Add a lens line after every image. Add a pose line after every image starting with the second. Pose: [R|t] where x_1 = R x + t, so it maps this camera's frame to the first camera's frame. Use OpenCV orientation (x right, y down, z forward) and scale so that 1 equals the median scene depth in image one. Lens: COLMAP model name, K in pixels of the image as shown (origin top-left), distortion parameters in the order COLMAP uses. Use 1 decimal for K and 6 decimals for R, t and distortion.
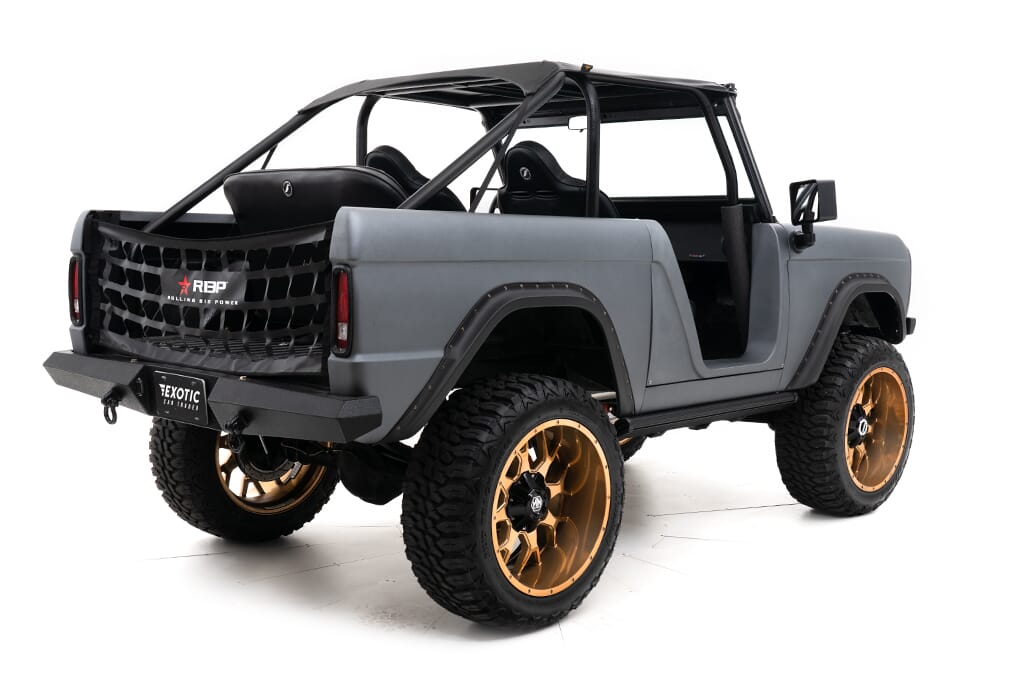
lens RADIAL K [[1276.3, 0, 512.0], [0, 1276.3, 341.5], [0, 0, 1]] dist [0.003968, 0.015996]
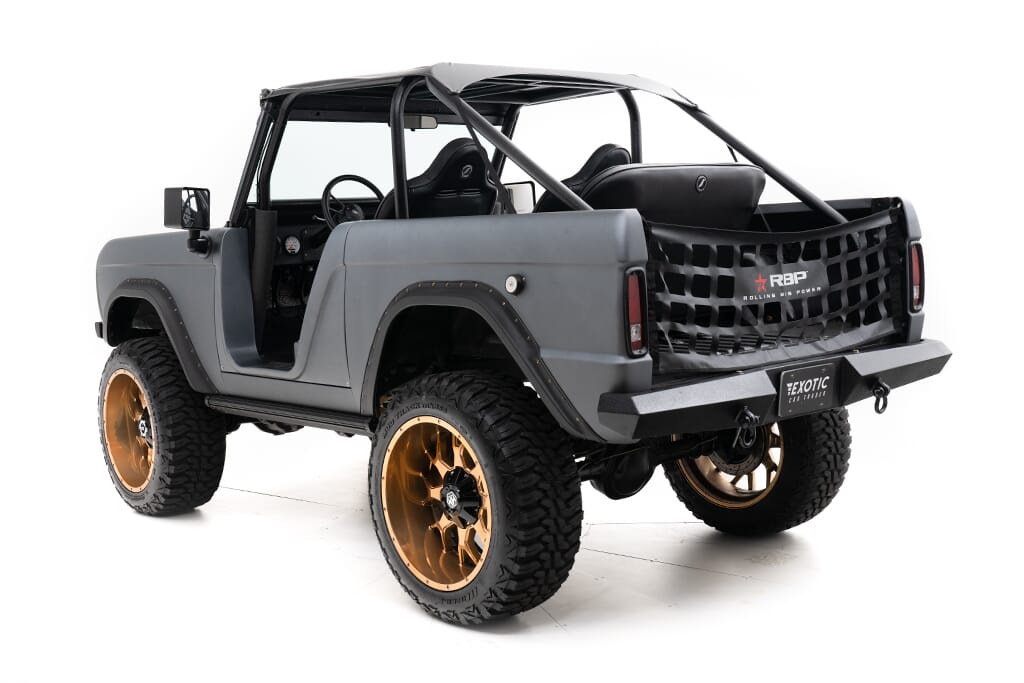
lens RADIAL K [[1276.3, 0, 512.0], [0, 1276.3, 341.5], [0, 0, 1]] dist [0.003968, 0.015996]
pose [[0.067352, -0.115664, 0.991002, -1.253530], [0.128775, 0.985958, 0.106323, -0.129037], [-0.989384, 0.120455, 0.081301, 1.131571]]
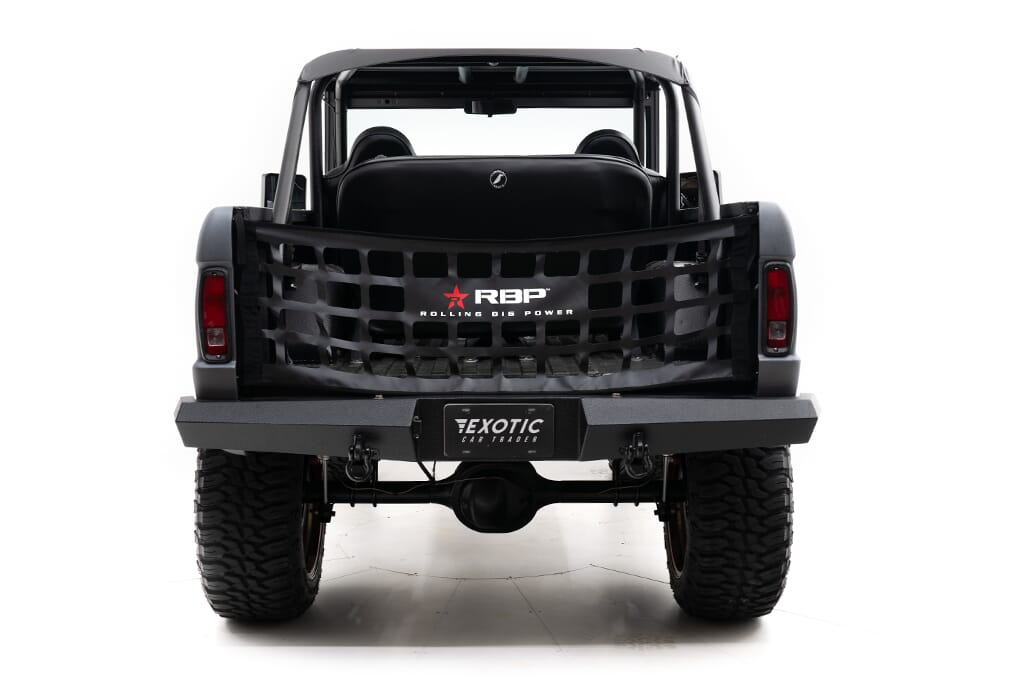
lens RADIAL K [[1276.3, 0, 512.0], [0, 1276.3, 341.5], [0, 0, 1]] dist [0.003968, 0.015996]
pose [[0.706448, -0.089616, 0.702069, -0.825309], [0.077122, 0.995792, 0.049505, -0.054330], [-0.703551, 0.019172, 0.710386, 0.396203]]
